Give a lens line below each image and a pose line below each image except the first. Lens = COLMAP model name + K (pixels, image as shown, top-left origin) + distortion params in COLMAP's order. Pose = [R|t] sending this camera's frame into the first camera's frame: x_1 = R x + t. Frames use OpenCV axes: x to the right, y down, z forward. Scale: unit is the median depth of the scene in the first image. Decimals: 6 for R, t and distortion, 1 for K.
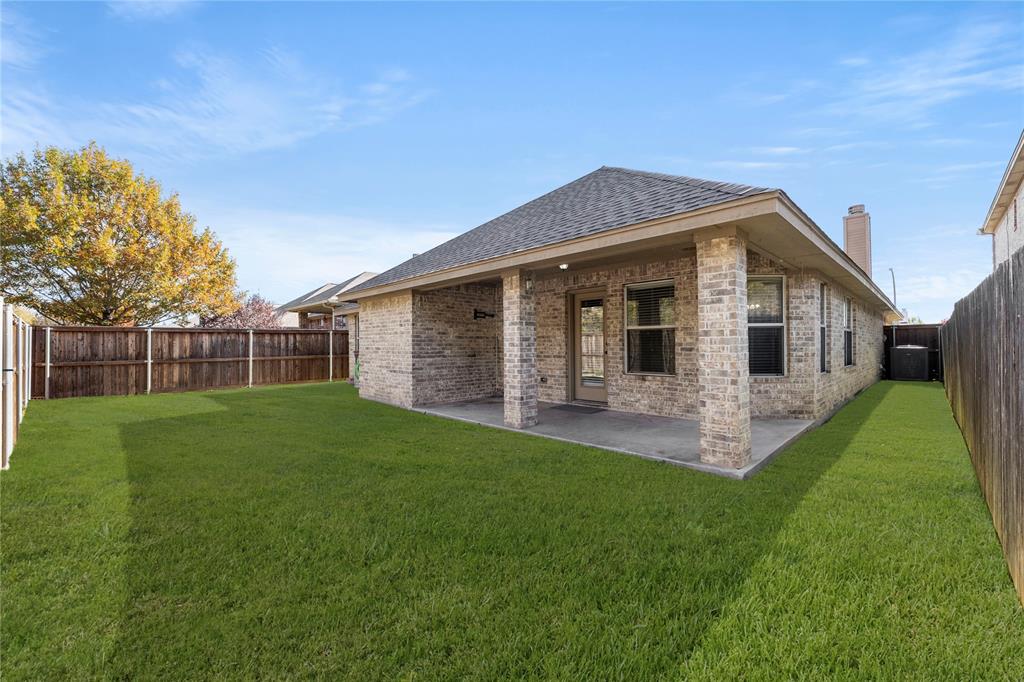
lens RADIAL K [[390.8, 0, 512.0], [0, 390.8, 341.0], [0, 0, 1]] dist [-0.000223, -0.000060]
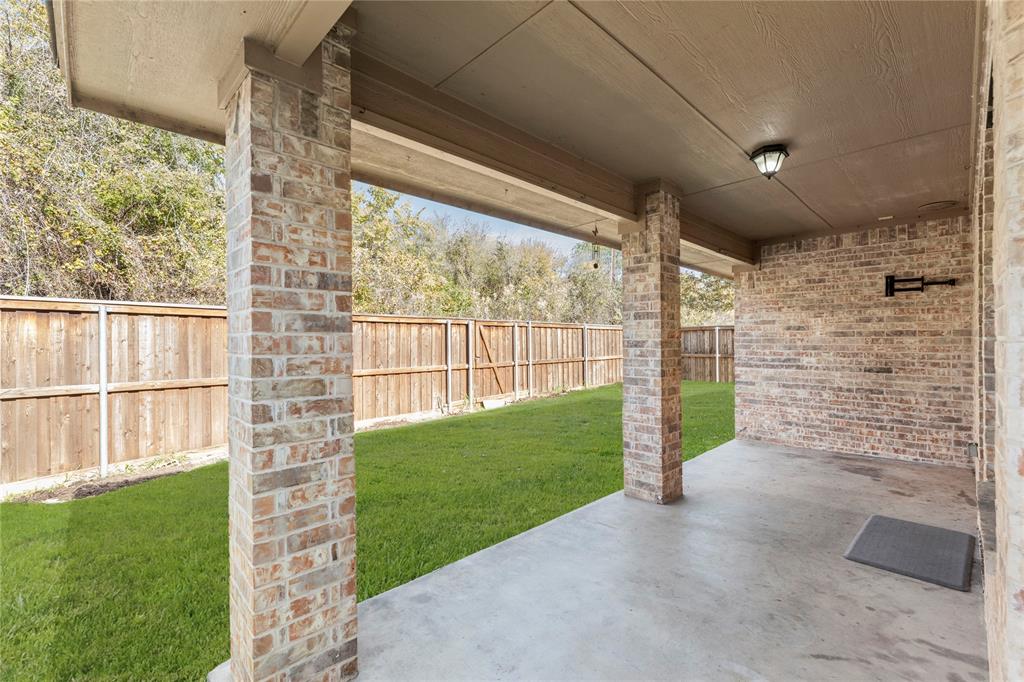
lens RADIAL K [[420.5, 0, 513.5], [0, 420.5, 345.2], [0, 0, 1]] dist [-0.001045, -0.000191]
pose [[0.041005, 0.016337, -0.999025, 0.435474], [0.013167, 0.999771, 0.016890, -0.010167], [0.999072, -0.013847, 0.040781, 0.543145]]
